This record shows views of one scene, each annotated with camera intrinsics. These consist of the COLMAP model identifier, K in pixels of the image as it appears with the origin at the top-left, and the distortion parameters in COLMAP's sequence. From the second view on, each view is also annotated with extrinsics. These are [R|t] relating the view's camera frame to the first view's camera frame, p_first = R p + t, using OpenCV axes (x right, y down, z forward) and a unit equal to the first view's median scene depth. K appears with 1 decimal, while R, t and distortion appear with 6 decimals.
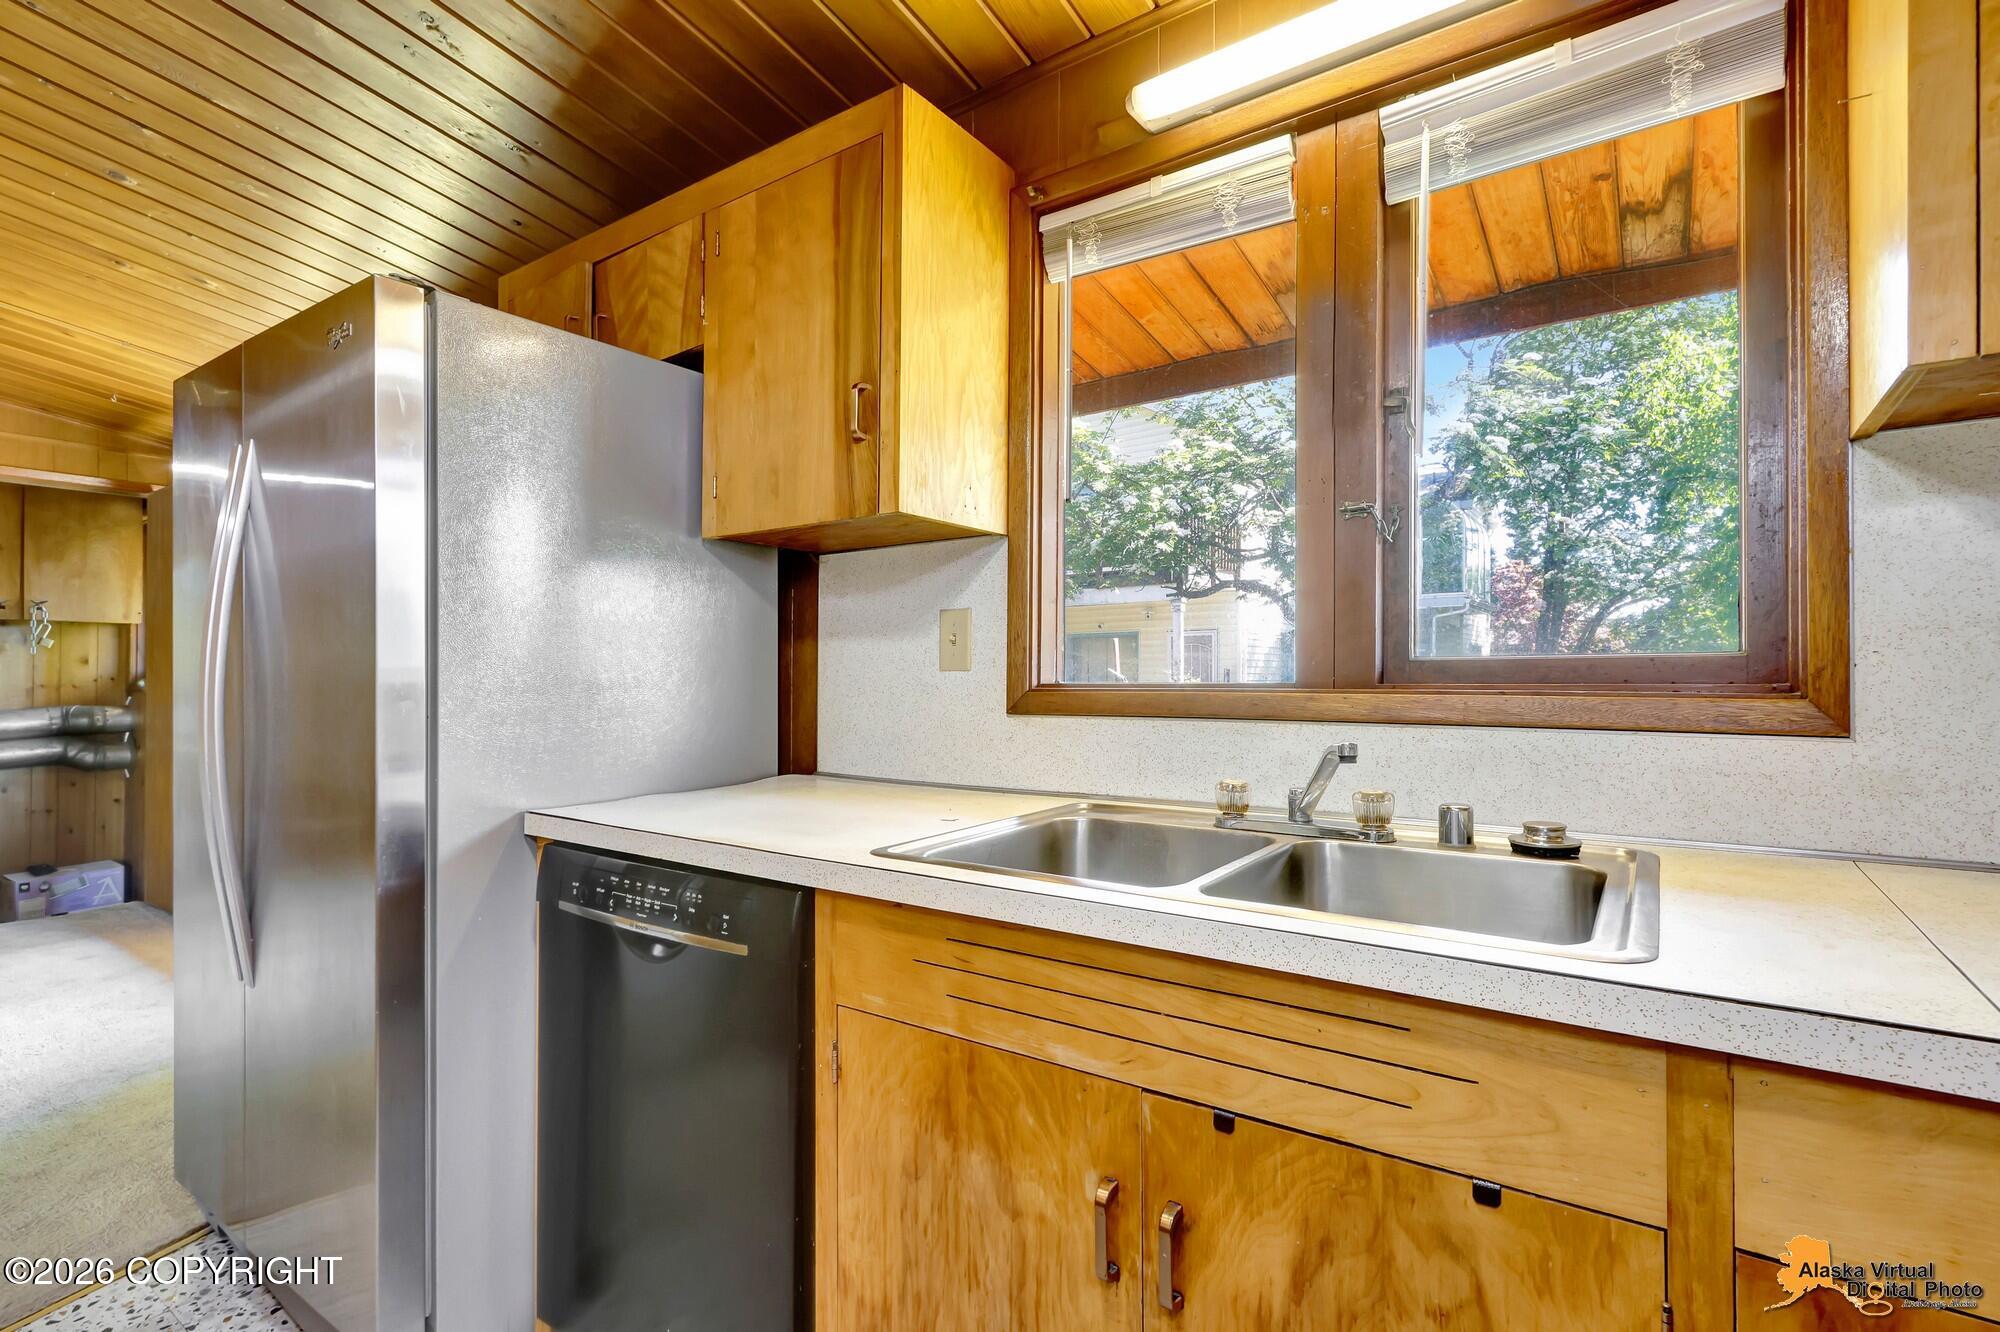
lens RADIAL K [[941.0, 0, 1001.8], [0, 941.0, 671.0], [0, 0, 1]] dist [0.003428, -0.001319]
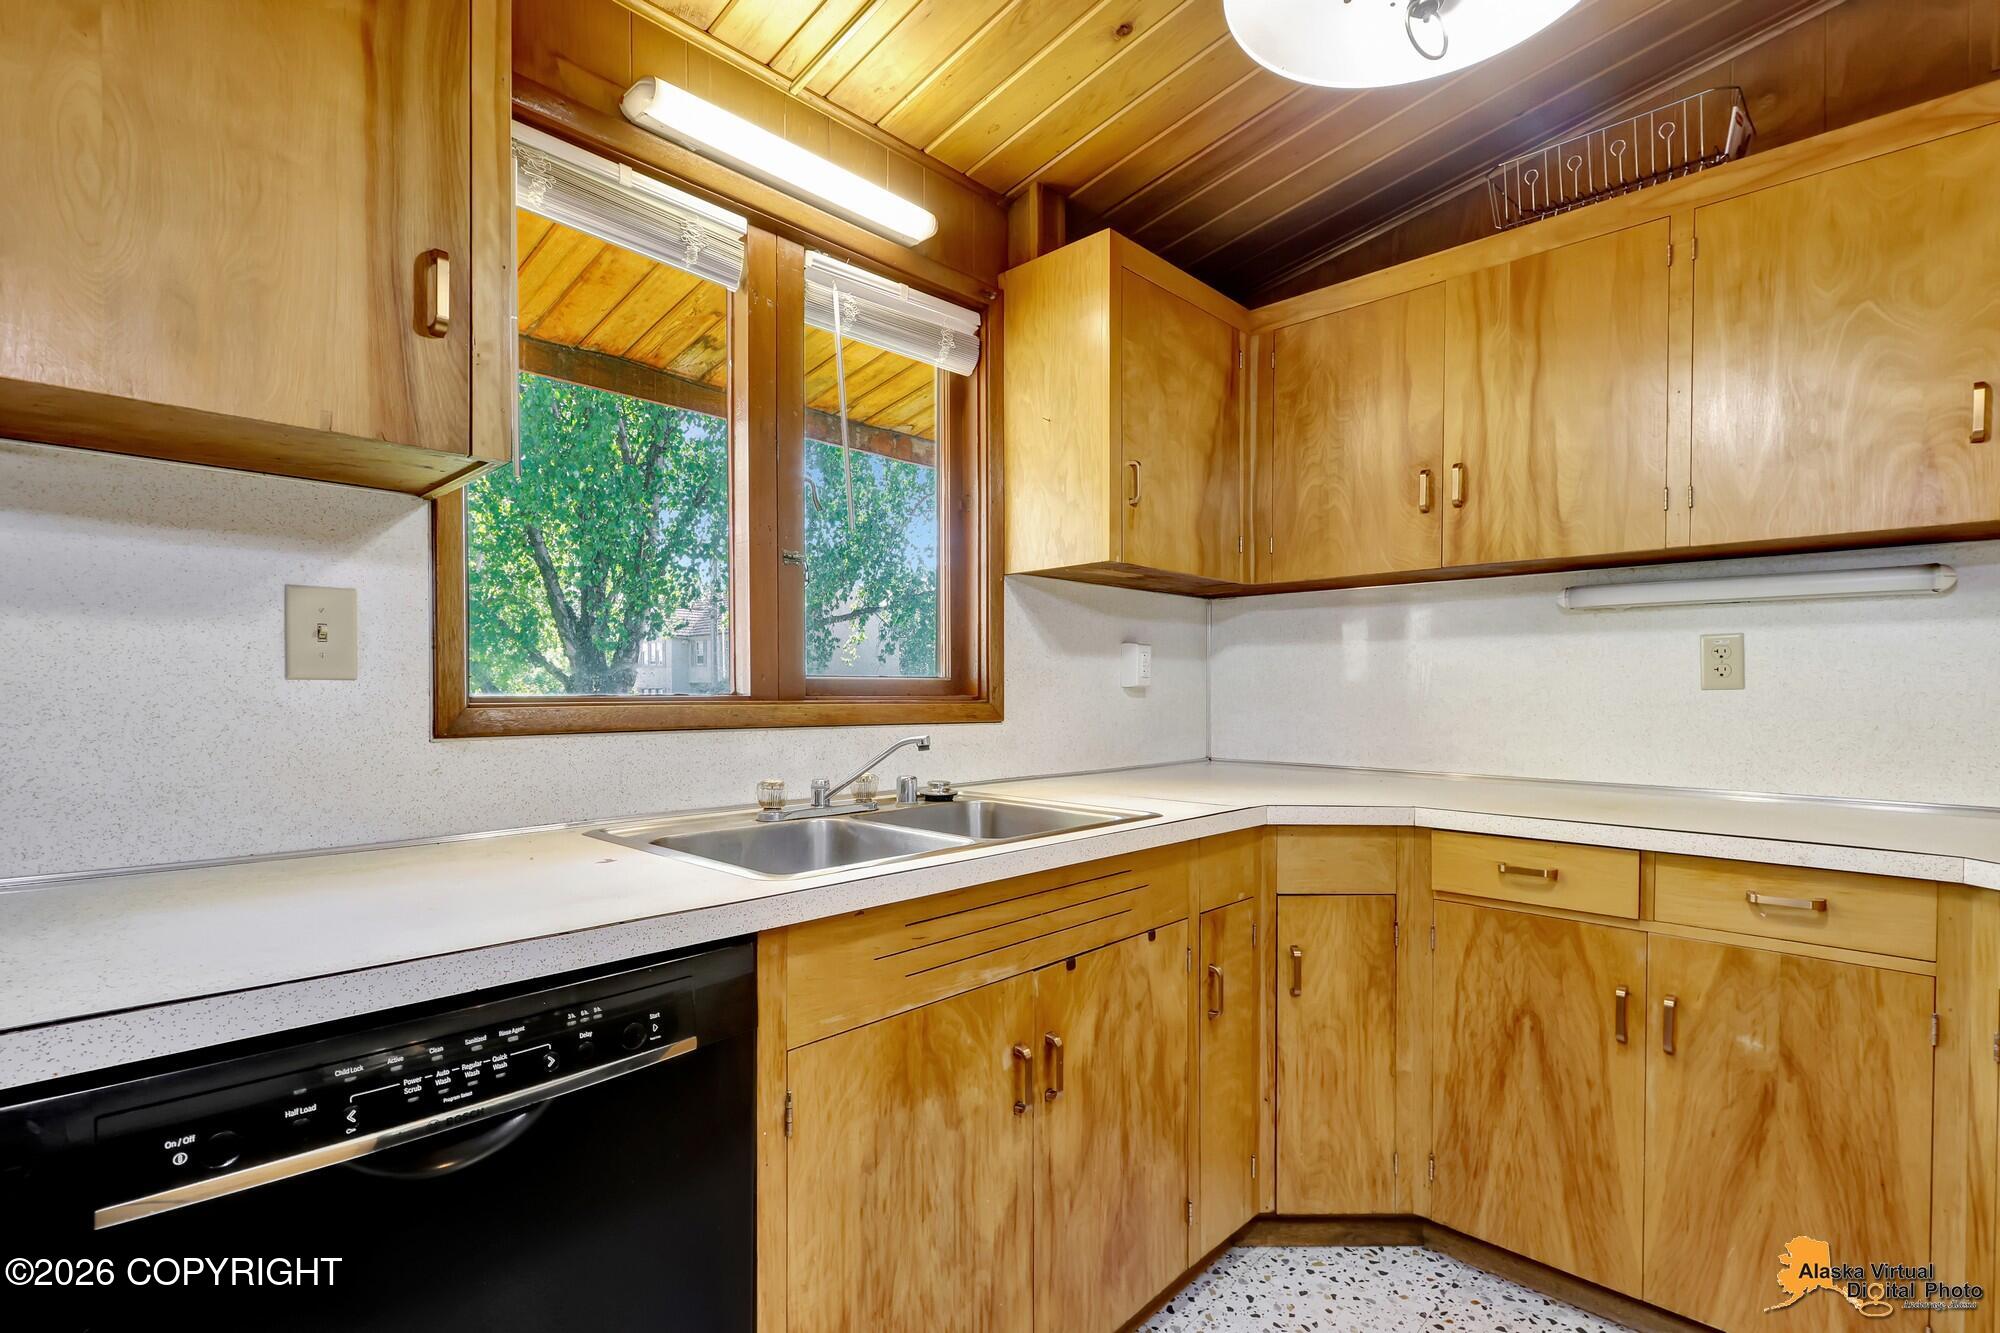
lens RADIAL K [[941.0, 0, 1034.9], [0, 941.0, 706.2], [0, 0, 1]] dist [0.003428, -0.001319]
pose [[0.111222, -0.011114, 0.993733, -0.982239], [-0.007935, 0.999896, 0.012071, 0.010570], [-0.993764, -0.009228, 0.111122, 0.629466]]
